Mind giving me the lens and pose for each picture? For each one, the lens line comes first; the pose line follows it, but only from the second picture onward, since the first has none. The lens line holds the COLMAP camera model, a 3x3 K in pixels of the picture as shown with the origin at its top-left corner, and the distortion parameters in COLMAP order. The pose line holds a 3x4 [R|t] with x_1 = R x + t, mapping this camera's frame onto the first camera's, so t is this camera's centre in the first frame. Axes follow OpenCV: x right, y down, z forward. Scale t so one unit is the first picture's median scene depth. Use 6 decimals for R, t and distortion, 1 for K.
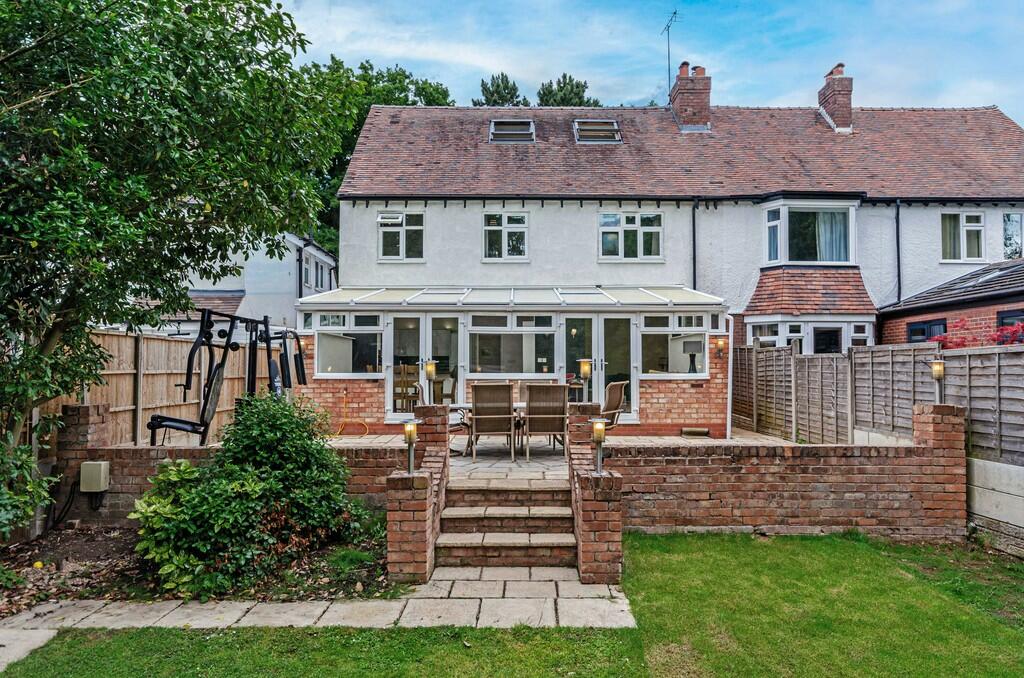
lens RADIAL K [[612.0, 0, 512.0], [0, 612.0, 339.0], [0, 0, 1]] dist [-0.000065, -0.000009]
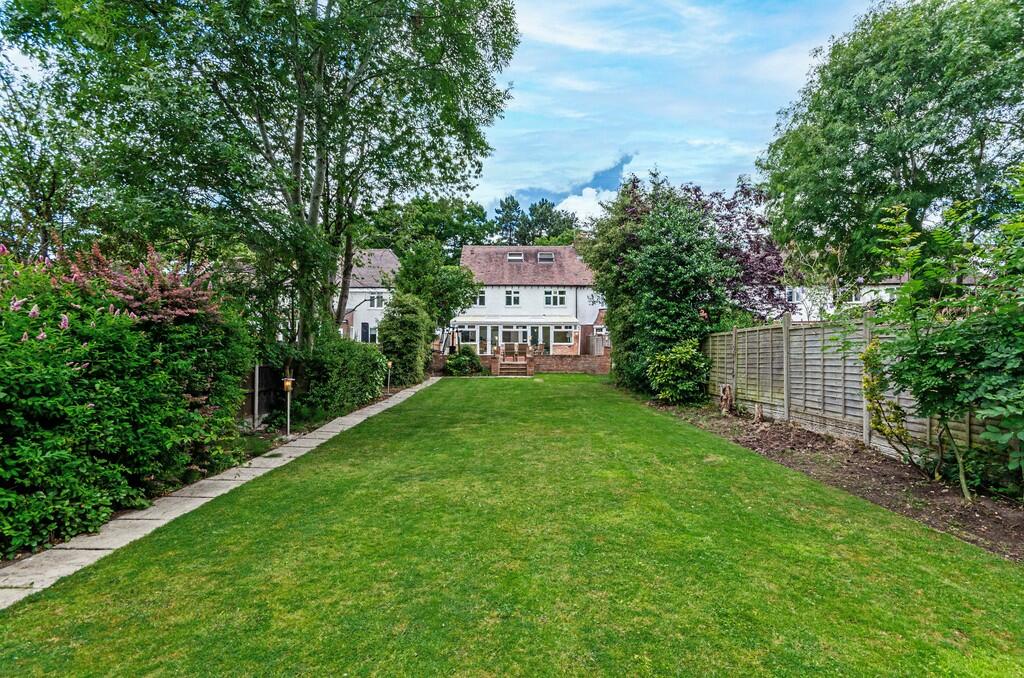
lens RADIAL K [[460.2, 0, 512.0], [0, 460.2, 339.0], [0, 0, 1]] dist [0.018275, -0.000129]
pose [[0.999949, 0.003461, -0.009471, 0.007427], [-0.003387, 0.999963, 0.007861, 0.012840], [0.009498, -0.007828, 0.999924, -1.240968]]
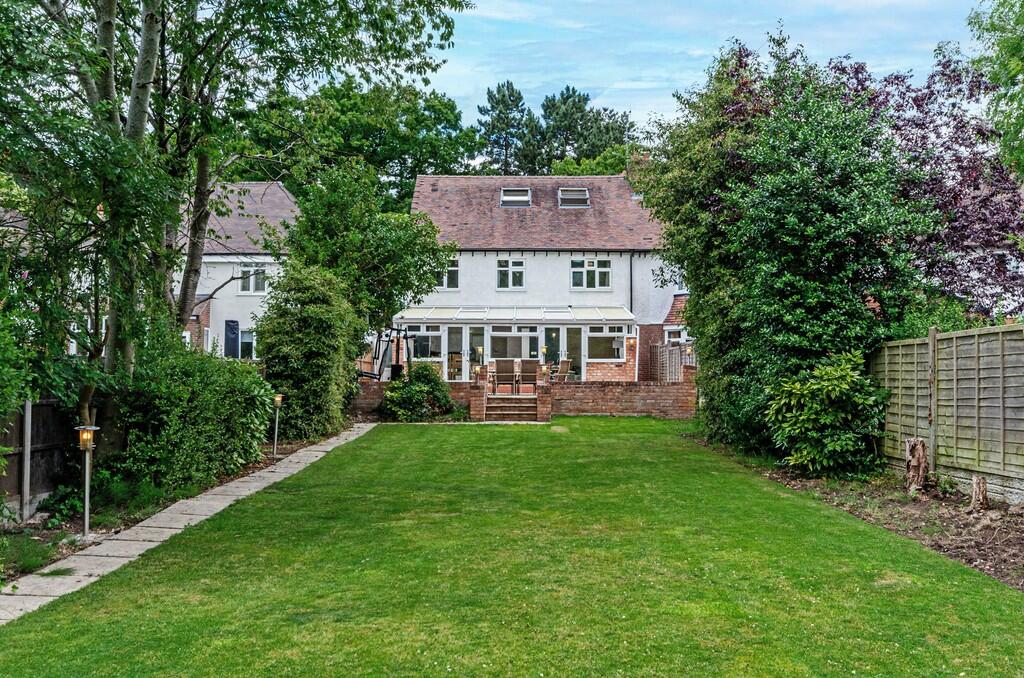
lens RADIAL K [[885.7, 0, 512.0], [0, 885.7, 339.0], [0, 0, 1]] dist [-0.012155, -0.000032]
pose [[0.999971, 0.003101, -0.006901, 0.008399], [-0.003150, 0.999969, -0.007207, 0.014741], [0.006879, 0.007229, 0.999950, -1.277683]]
